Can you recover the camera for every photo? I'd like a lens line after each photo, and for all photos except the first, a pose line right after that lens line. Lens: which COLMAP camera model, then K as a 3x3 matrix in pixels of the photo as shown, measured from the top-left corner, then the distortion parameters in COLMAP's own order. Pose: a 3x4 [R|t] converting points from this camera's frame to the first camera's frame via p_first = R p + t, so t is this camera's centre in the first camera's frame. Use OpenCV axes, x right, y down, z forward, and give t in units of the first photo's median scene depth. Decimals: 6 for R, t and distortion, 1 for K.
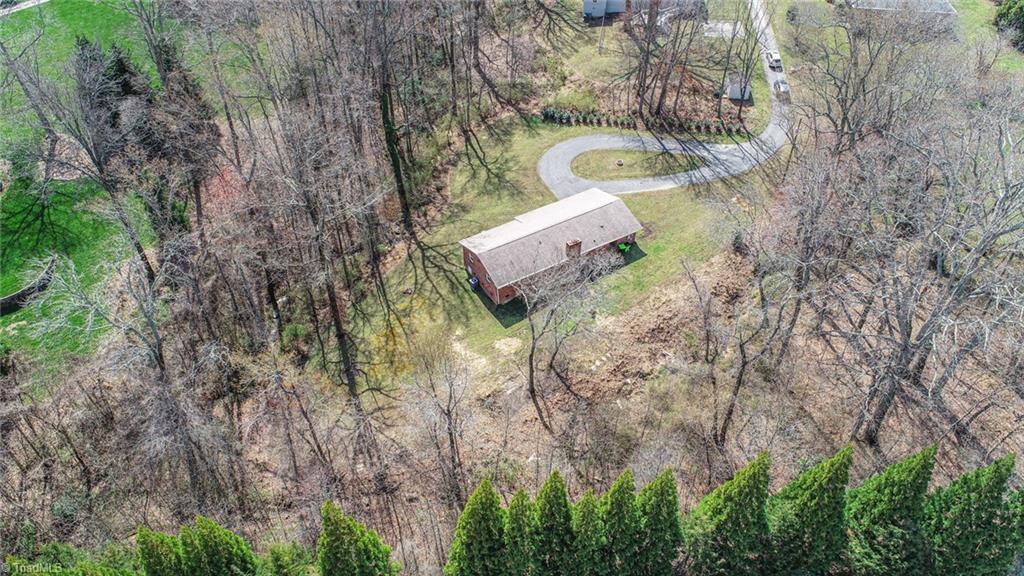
lens RADIAL K [[699.1, 0, 512.0], [0, 699.1, 287.6], [0, 0, 1]] dist [-0.018099, 0.010467]
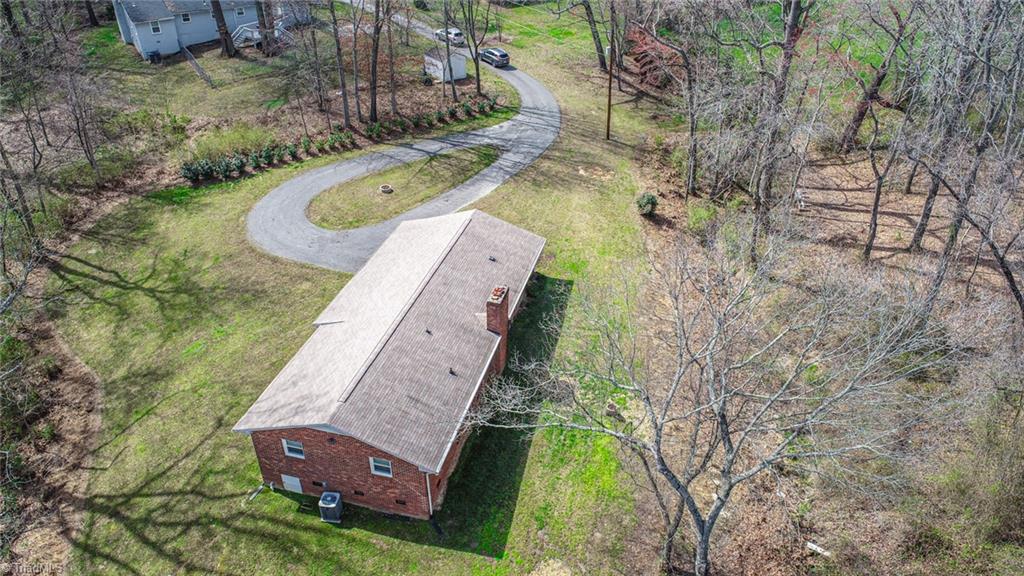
lens RADIAL K [[699.1, 0, 510.7], [0, 699.1, 289.1], [0, 0, 1]] dist [-0.018099, 0.010467]
pose [[0.720815, -0.371225, 0.585335, -0.130509], [0.480019, 0.876551, -0.035205, -0.038652], [-0.500008, 0.306348, 0.810027, 0.506063]]
